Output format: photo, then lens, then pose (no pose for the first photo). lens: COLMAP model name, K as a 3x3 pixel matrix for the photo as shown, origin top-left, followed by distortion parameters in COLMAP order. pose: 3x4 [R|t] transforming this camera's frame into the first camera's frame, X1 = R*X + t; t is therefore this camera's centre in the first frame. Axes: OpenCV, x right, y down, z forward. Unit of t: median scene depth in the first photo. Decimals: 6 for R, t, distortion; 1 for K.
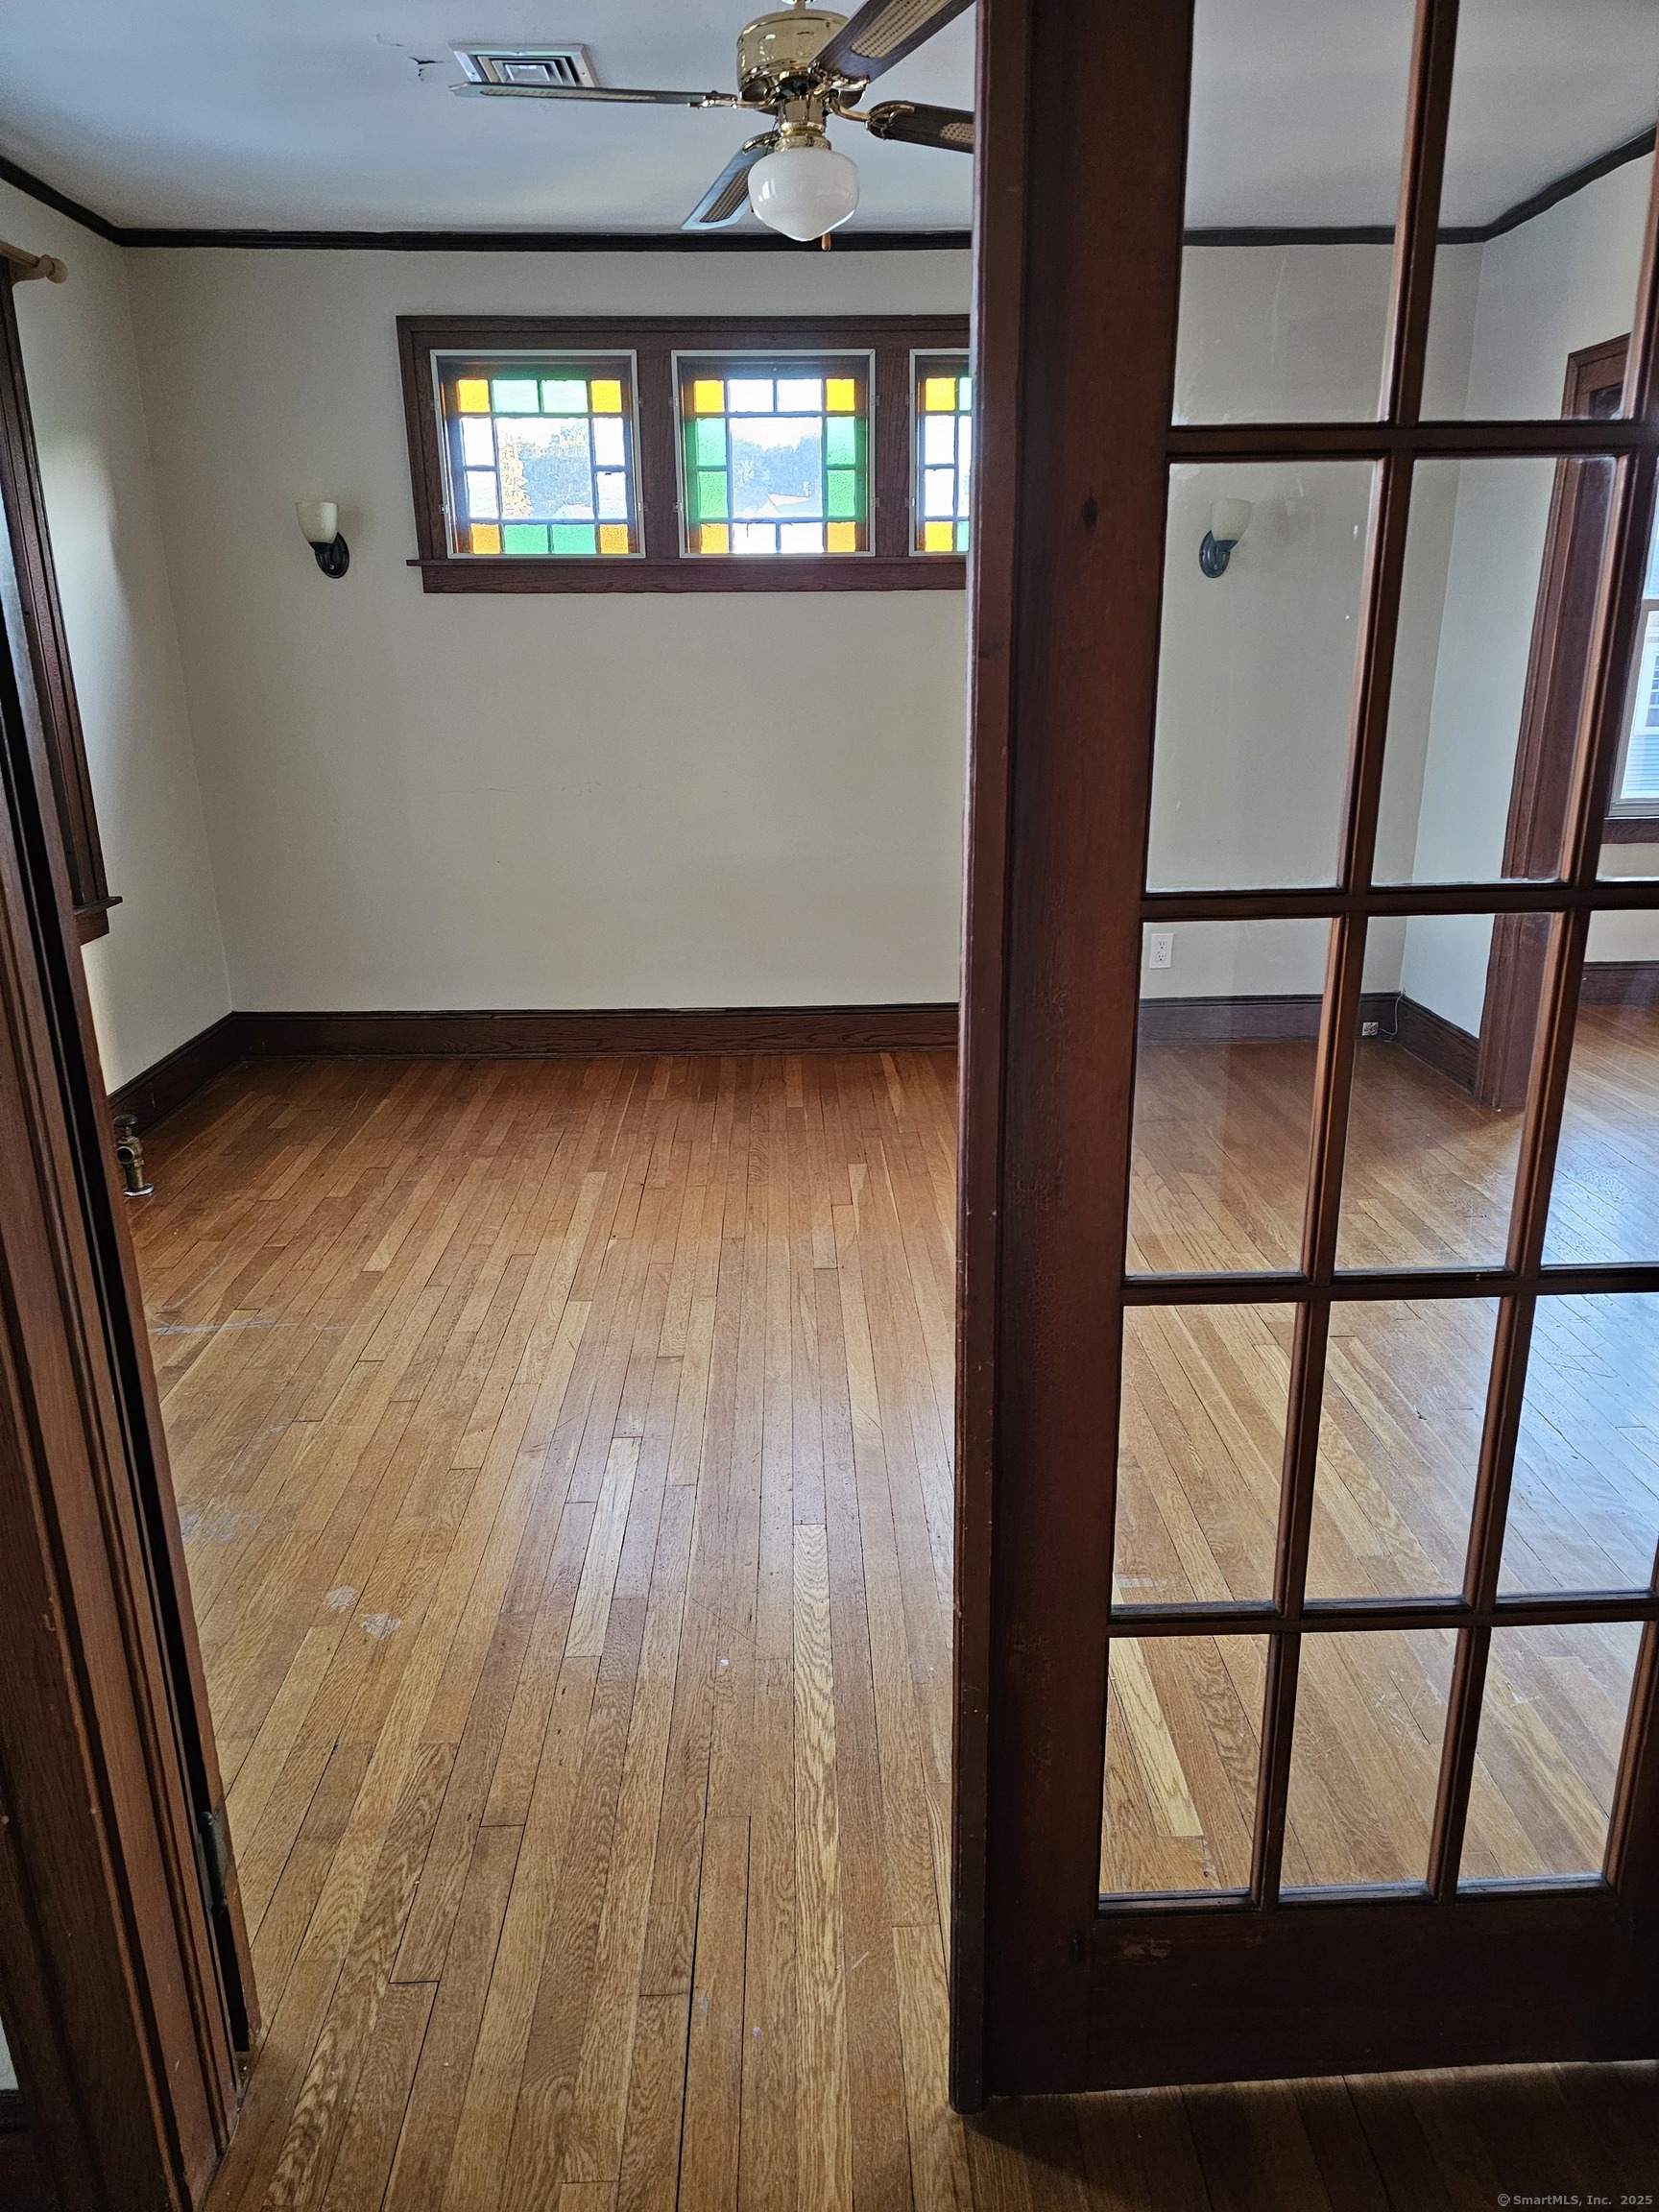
lens RADIAL K [[1475.7, 0, 859.8], [0, 1475.7, 1103.1], [0, 0, 1]] dist [0.050932, -0.060511]
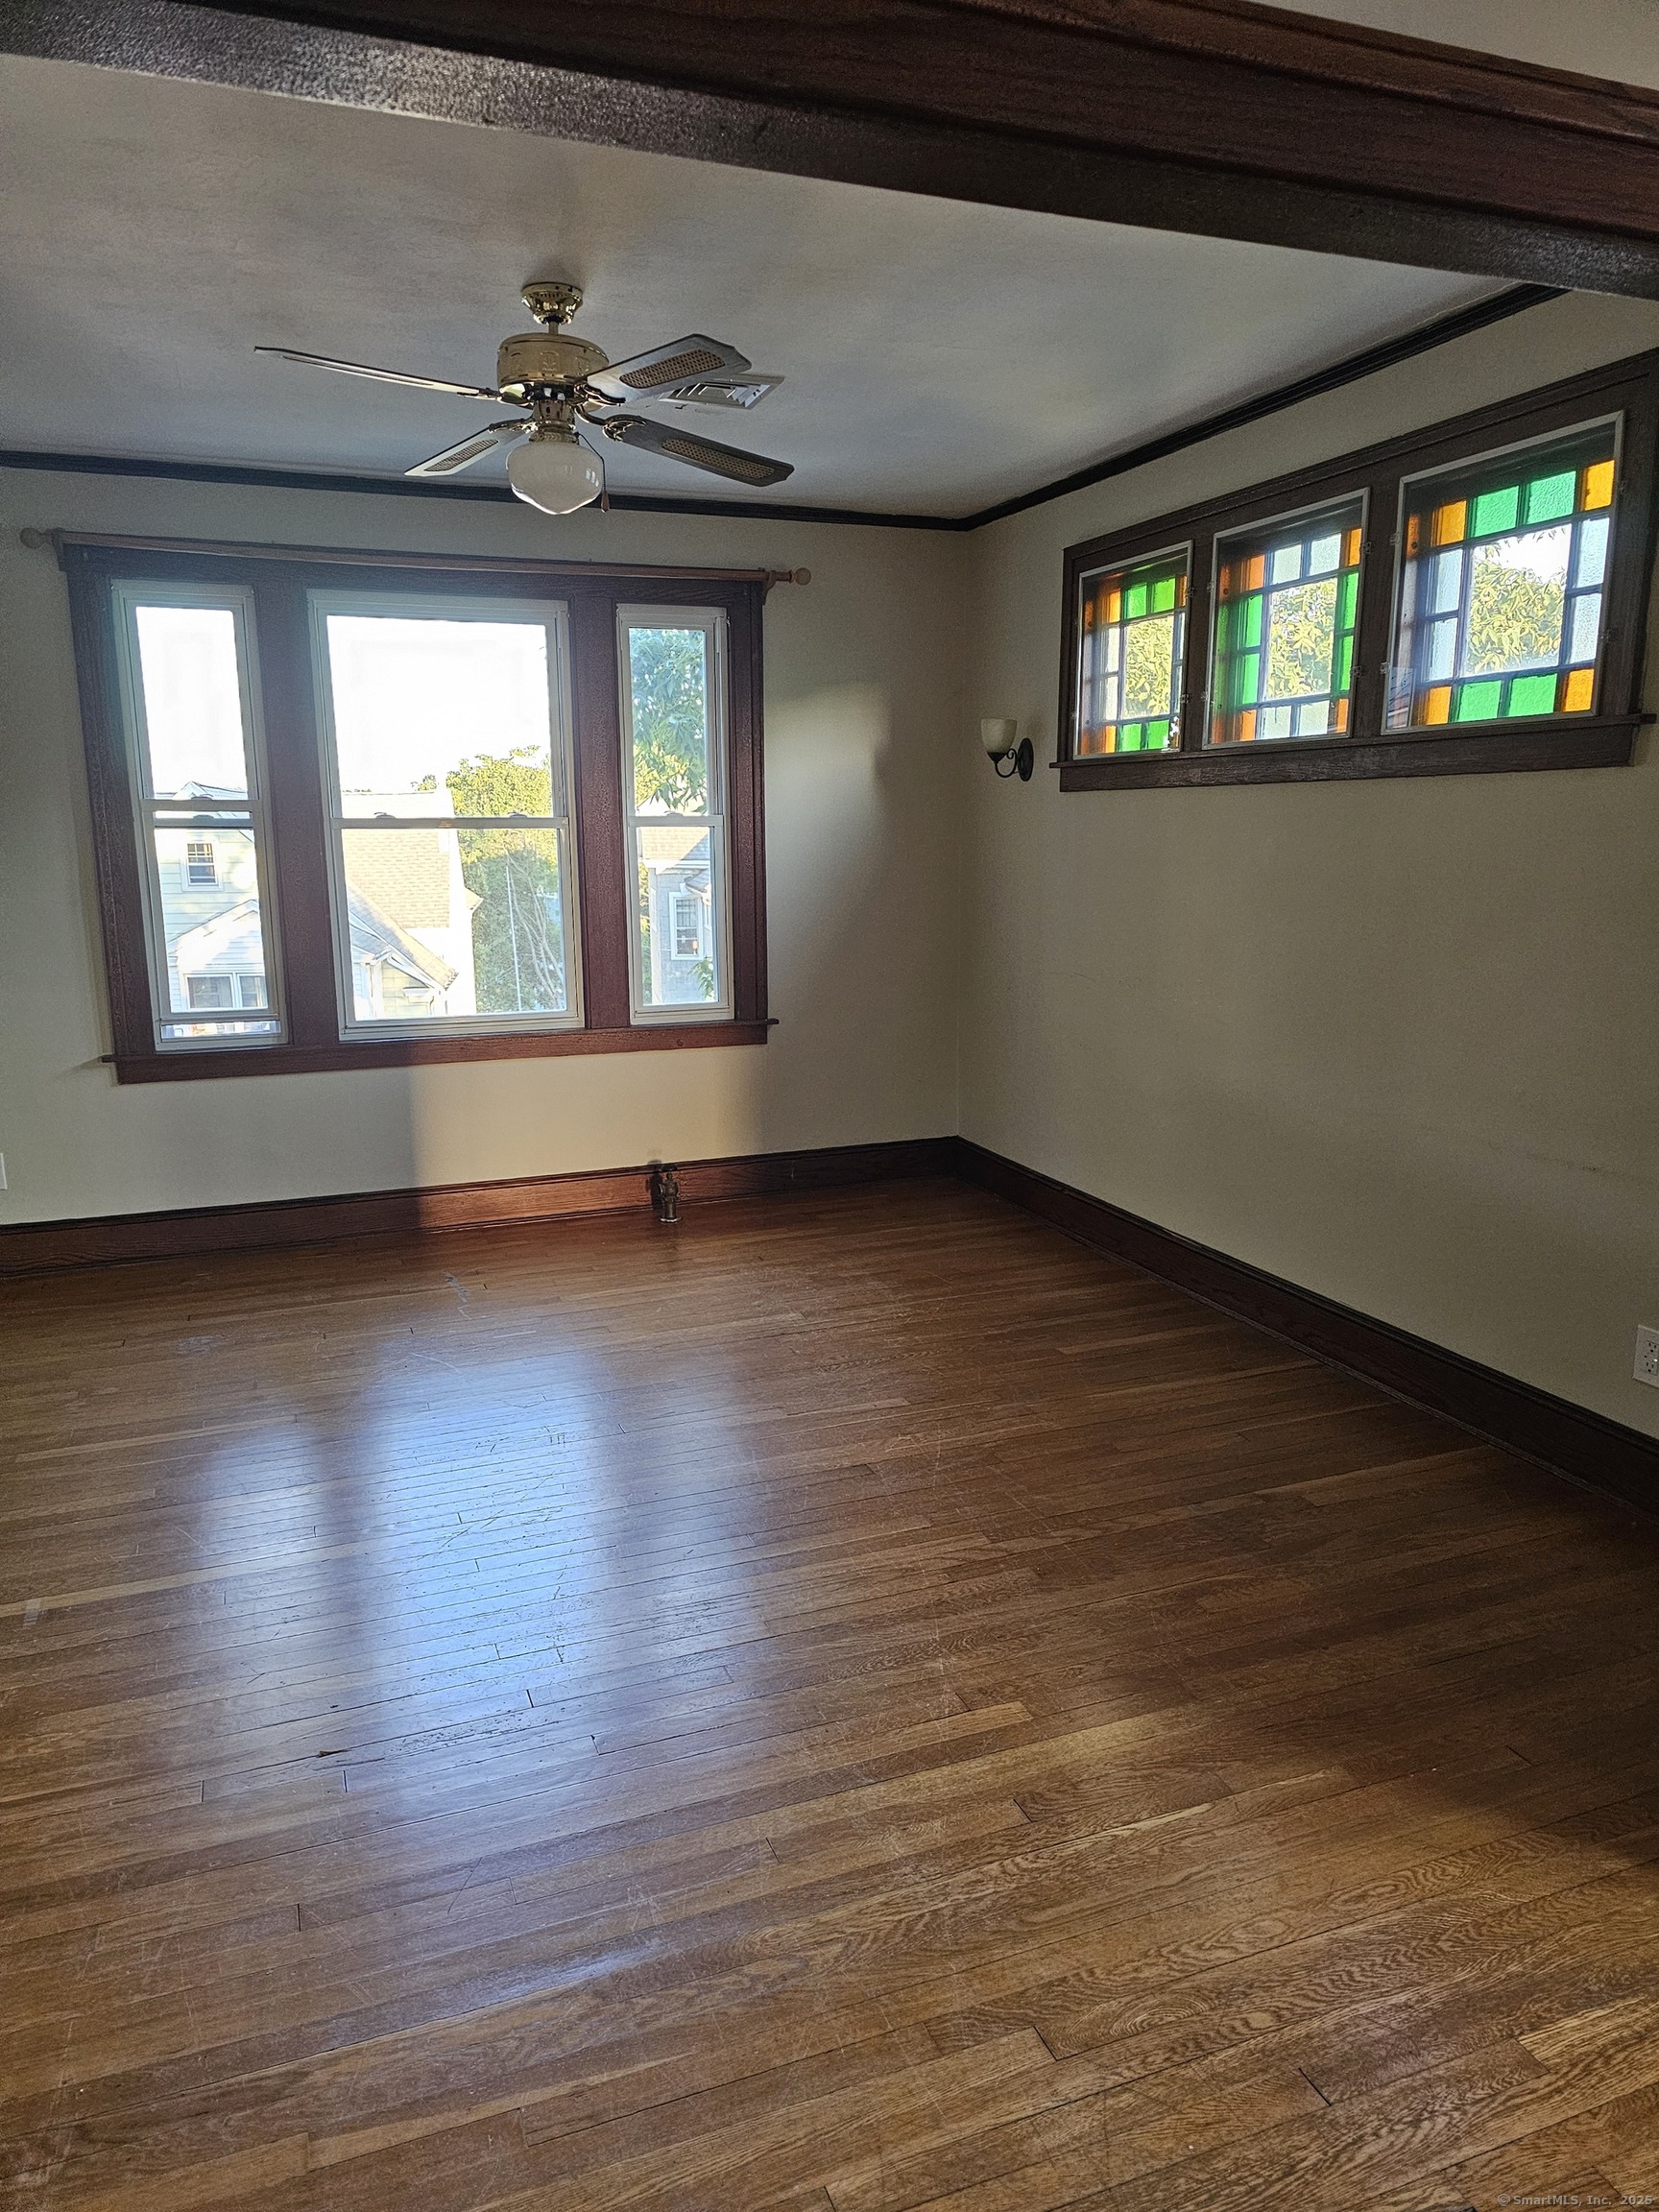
lens RADIAL K [[1556.1, 0, 773.9], [0, 1556.1, 1046.3], [0, 0, 1]] dist [0.235152, -0.188336]
pose [[0.285219, 0.150345, -0.946597, 0.773593], [-0.264231, 0.961683, 0.073125, -0.196679], [0.921321, 0.229264, 0.314016, 0.497705]]
